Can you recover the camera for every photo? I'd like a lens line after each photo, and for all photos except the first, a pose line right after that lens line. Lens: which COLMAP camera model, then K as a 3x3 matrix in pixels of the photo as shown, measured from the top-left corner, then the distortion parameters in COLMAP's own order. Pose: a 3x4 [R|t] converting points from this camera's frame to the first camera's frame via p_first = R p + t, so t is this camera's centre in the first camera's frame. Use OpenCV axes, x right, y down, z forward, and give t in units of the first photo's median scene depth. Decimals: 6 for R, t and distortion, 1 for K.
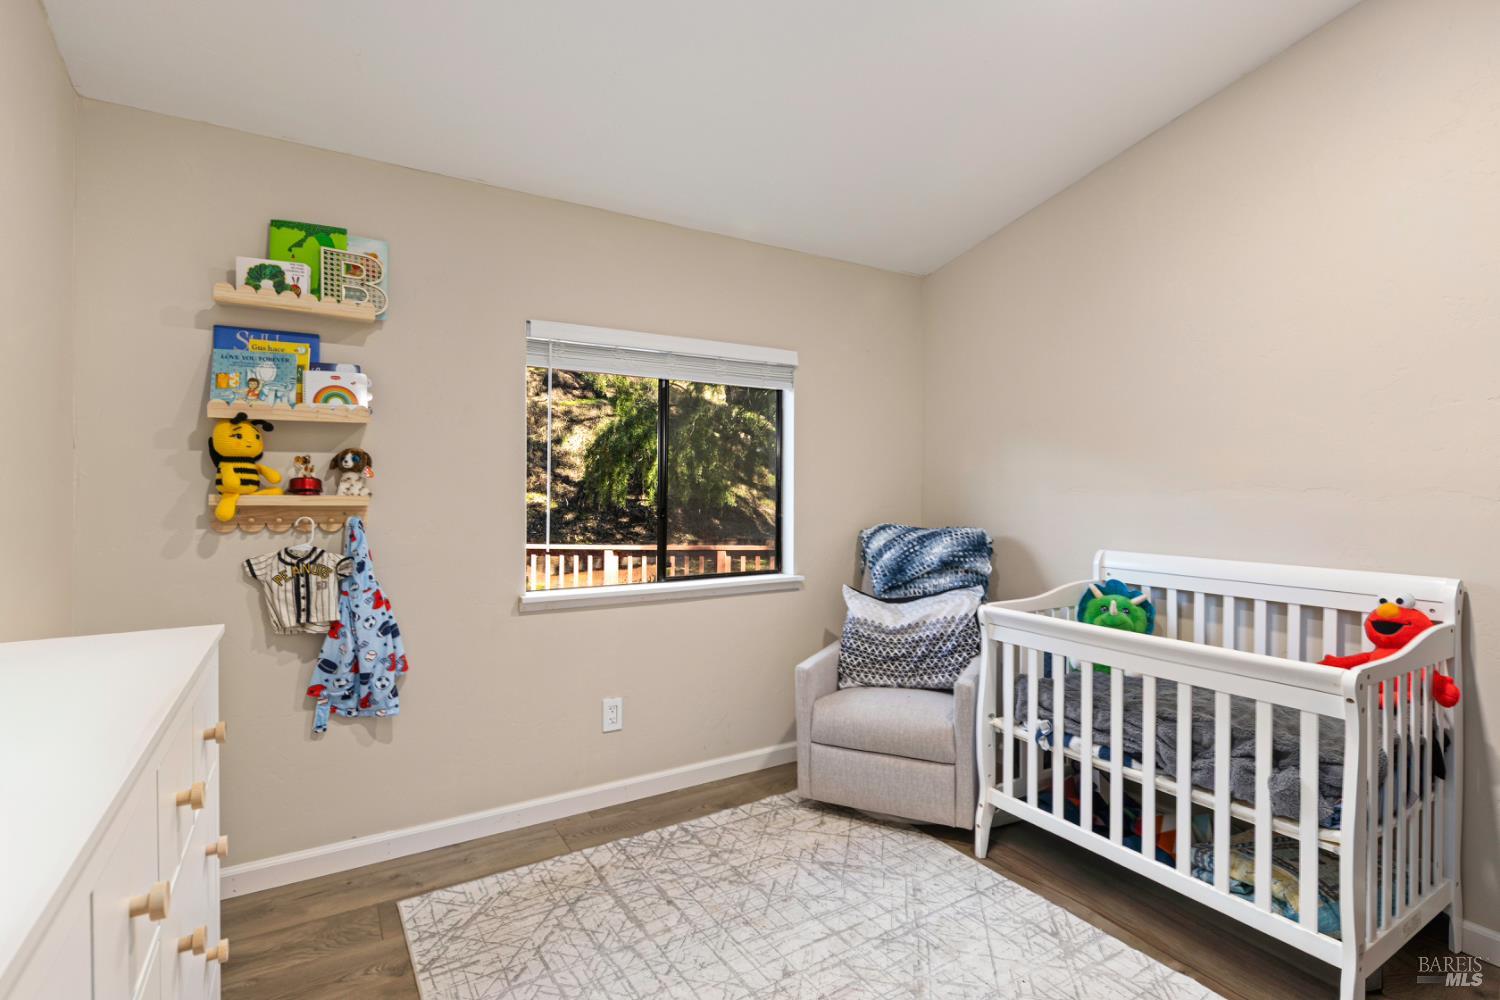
lens RADIAL K [[719.5, 0, 752.4], [0, 719.5, 495.4], [0, 0, 1]] dist [-0.000774, -0.000069]
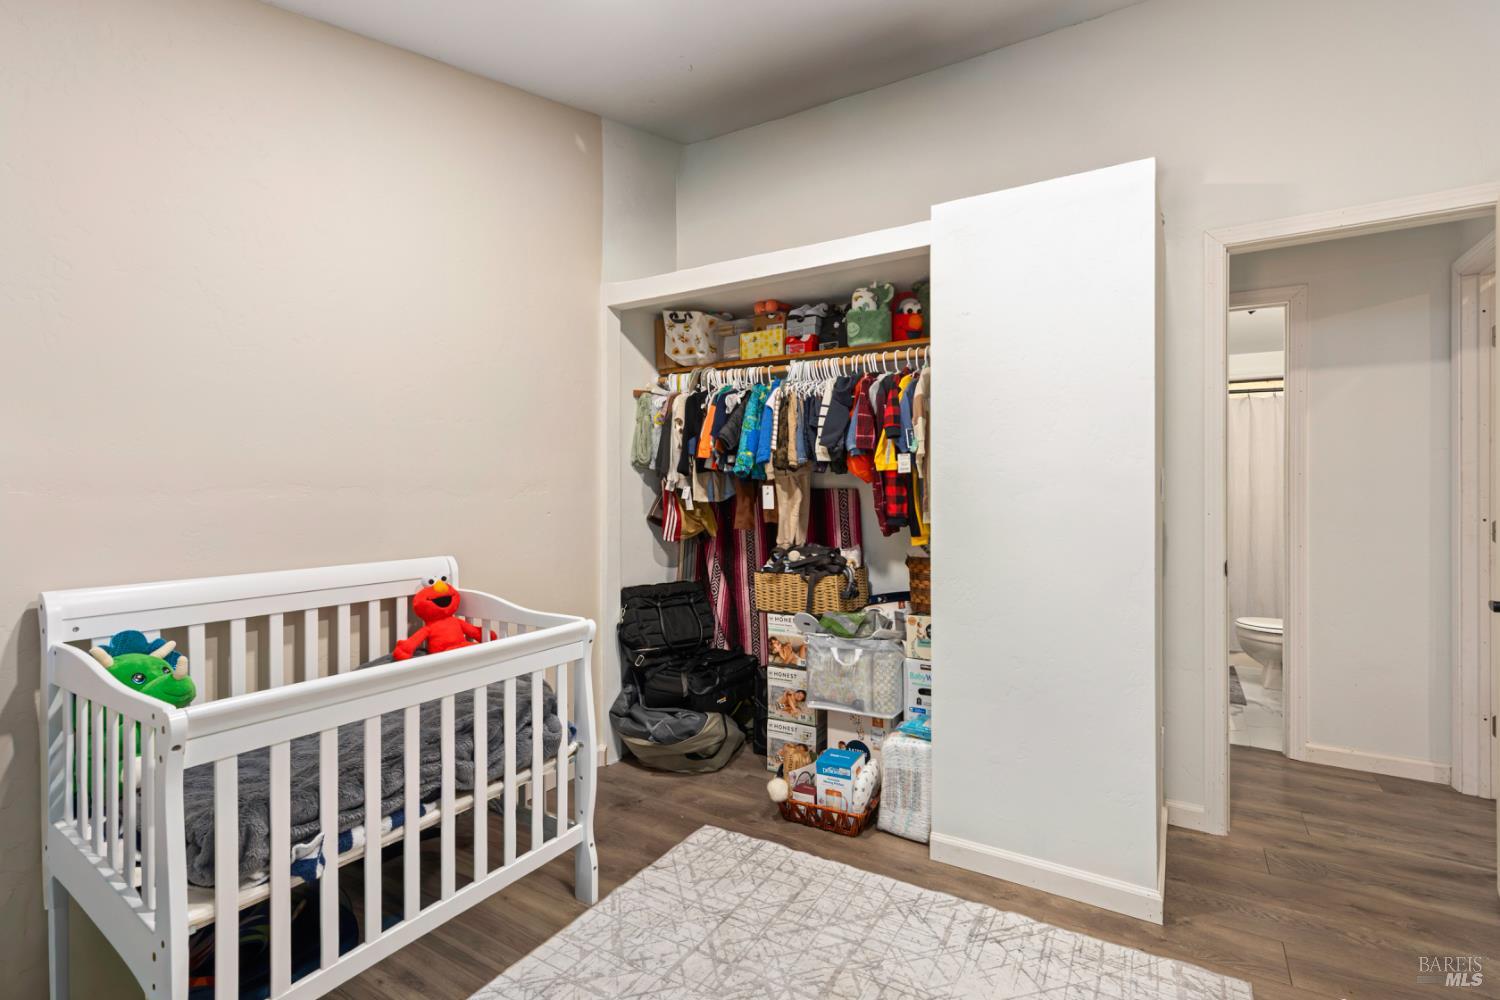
lens RADIAL K [[687.6, 0, 752.3], [0, 687.6, 496.1], [0, 0, 1]] dist [0.000256, 0.000119]
pose [[-0.455010, -0.006860, 0.890460, -0.364256], [0.010293, 0.999863, 0.012963, -0.005123], [-0.890427, 0.015064, -0.454877, 0.996036]]
